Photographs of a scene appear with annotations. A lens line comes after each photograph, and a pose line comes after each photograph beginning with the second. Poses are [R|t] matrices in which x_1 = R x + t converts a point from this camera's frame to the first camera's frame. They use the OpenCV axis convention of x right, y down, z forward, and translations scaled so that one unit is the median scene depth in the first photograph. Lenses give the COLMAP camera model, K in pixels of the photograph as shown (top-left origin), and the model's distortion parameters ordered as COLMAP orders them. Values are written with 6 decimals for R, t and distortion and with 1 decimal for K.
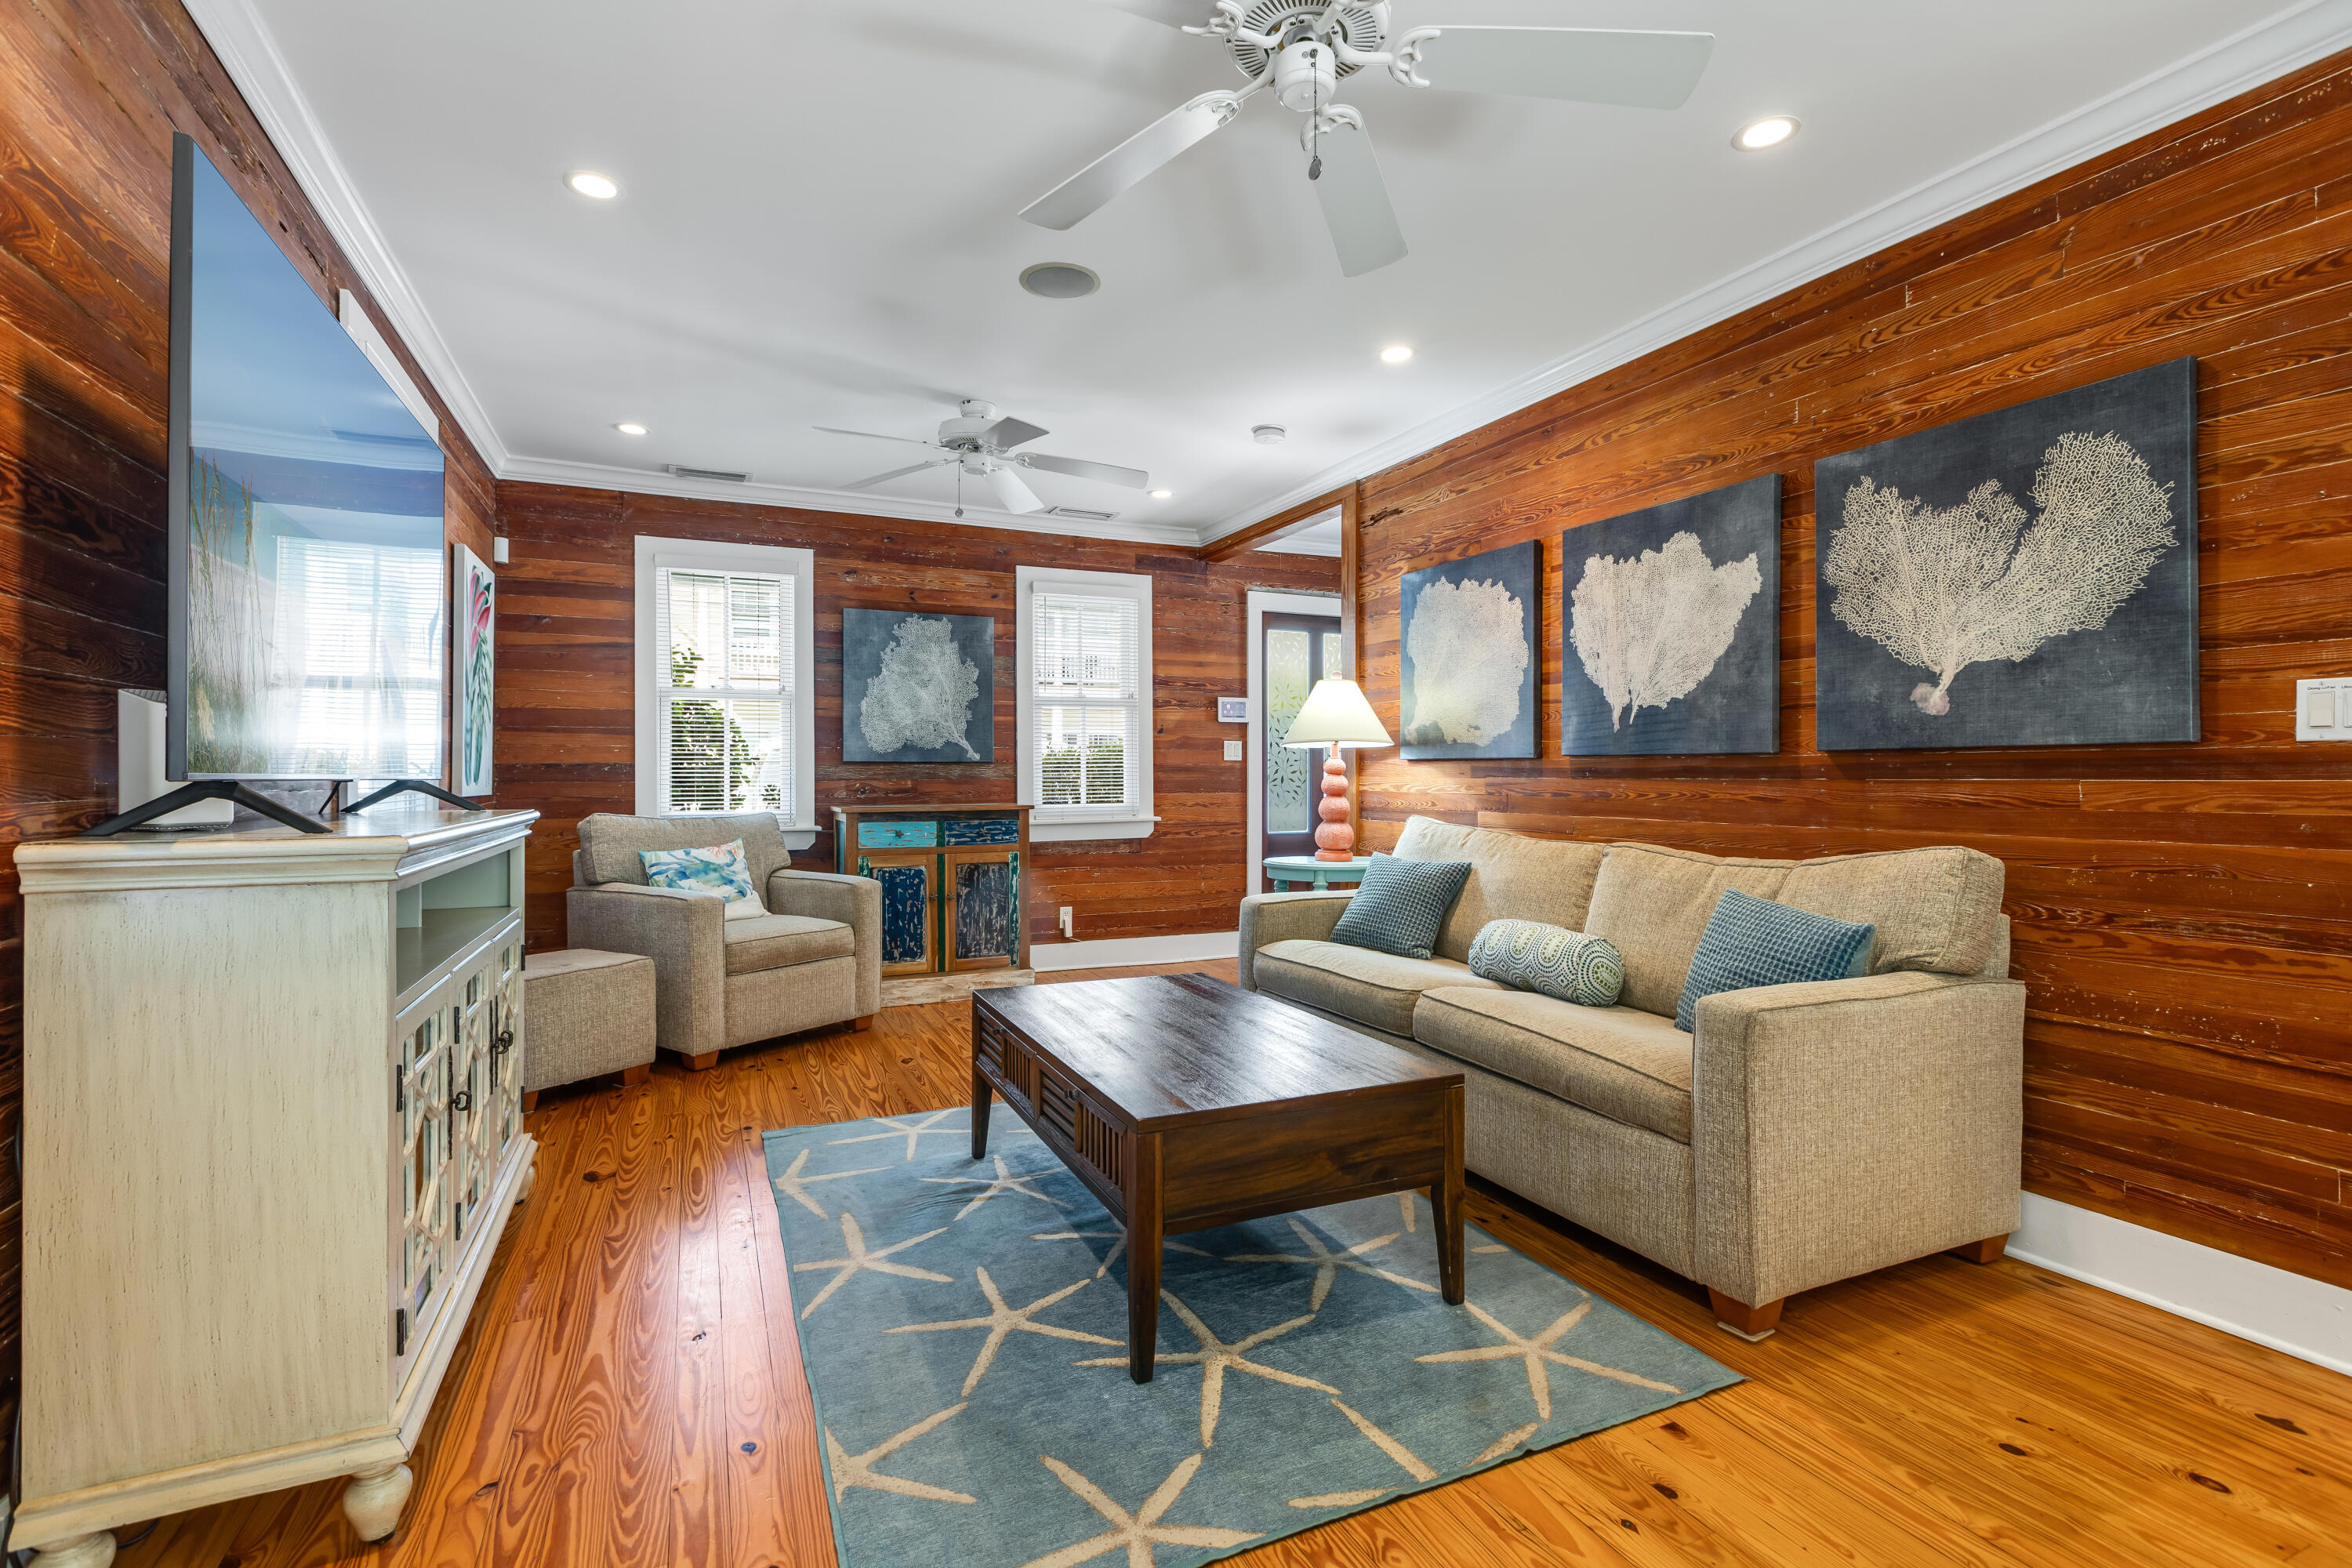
lens RADIAL K [[1053.7, 0, 1161.0], [0, 1053.7, 767.6], [0, 0, 1]] dist [0.000406, 0.000788]
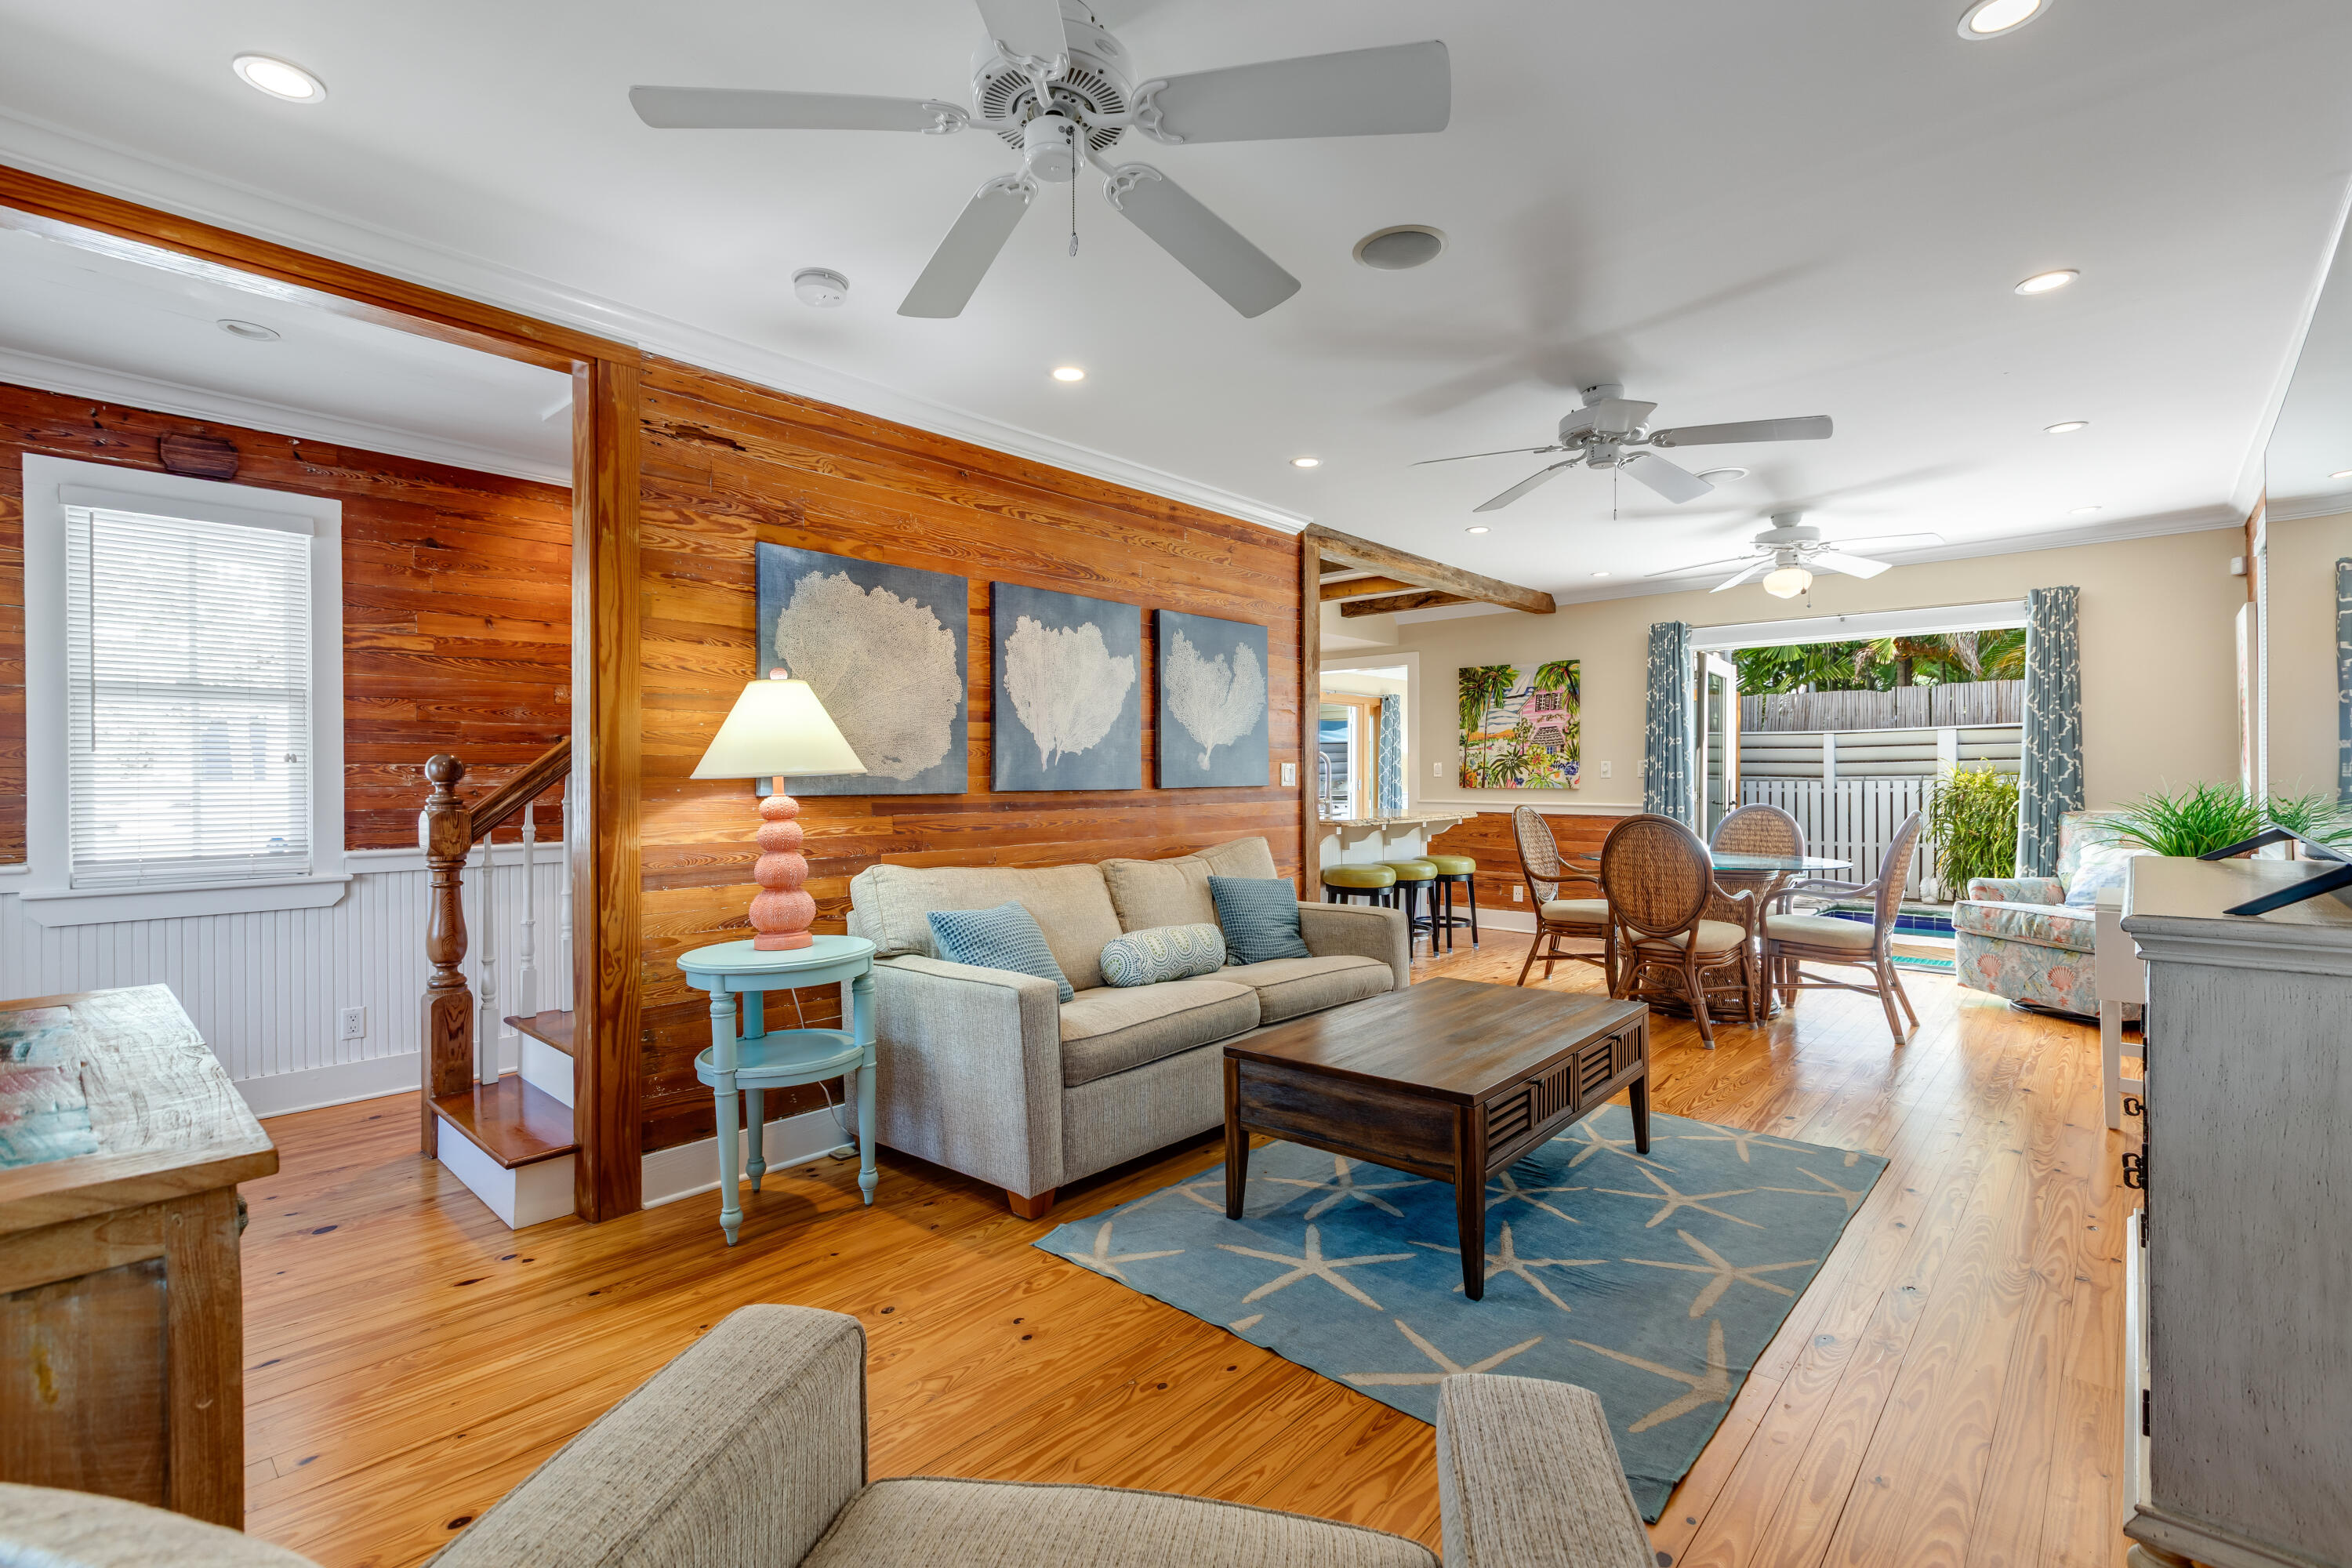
lens RADIAL K [[1053.7, 0, 1180.0], [0, 1053.7, 779.7], [0, 0, 1]] dist [0.000406, 0.000788]
pose [[-0.401479, 0.000585, 0.915868, -0.638291], [0.001007, 0.999999, -0.000197, -0.021414], [-0.915868, 0.000843, -0.401479, 1.187609]]
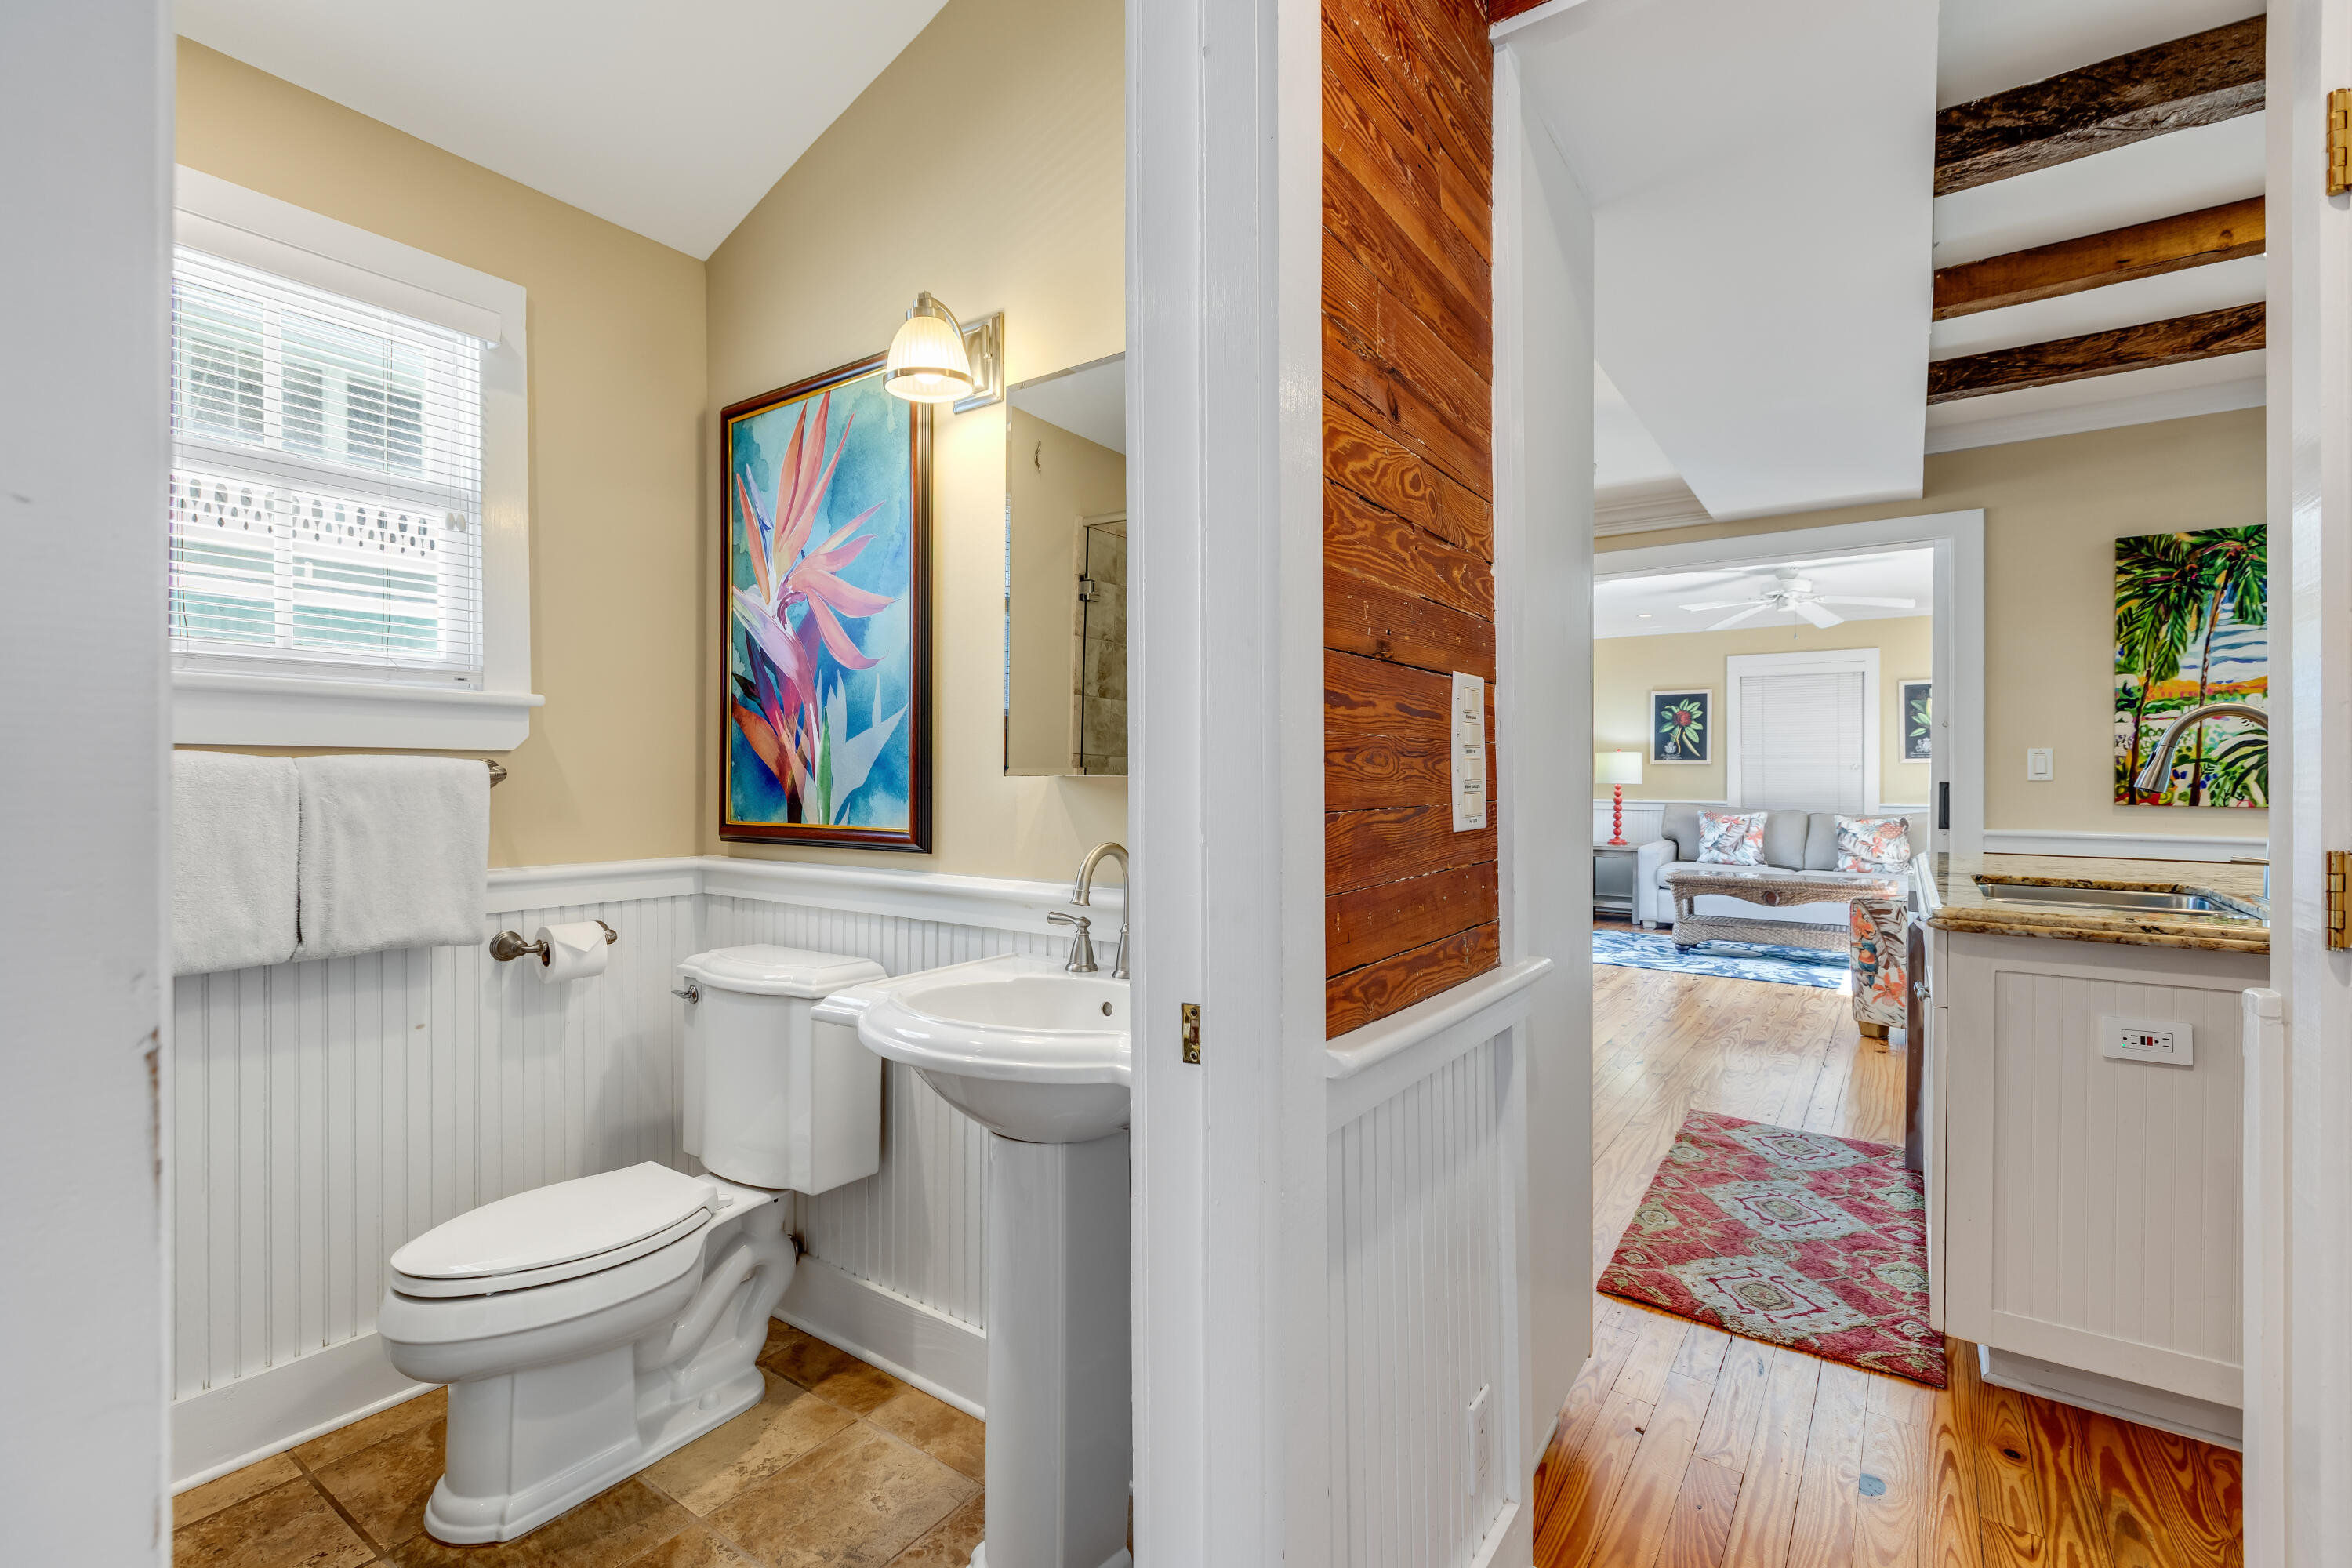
lens RADIAL K [[1053.7, 0, 1173.4], [0, 1053.7, 778.9], [0, 0, 1]] dist [0.000406, 0.000788]
pose [[-0.506603, -0.002711, 0.862175, 0.702070], [-0.004342, 0.999990, 0.000593, -0.025034], [-0.862169, -0.003443, -0.506610, 1.037909]]
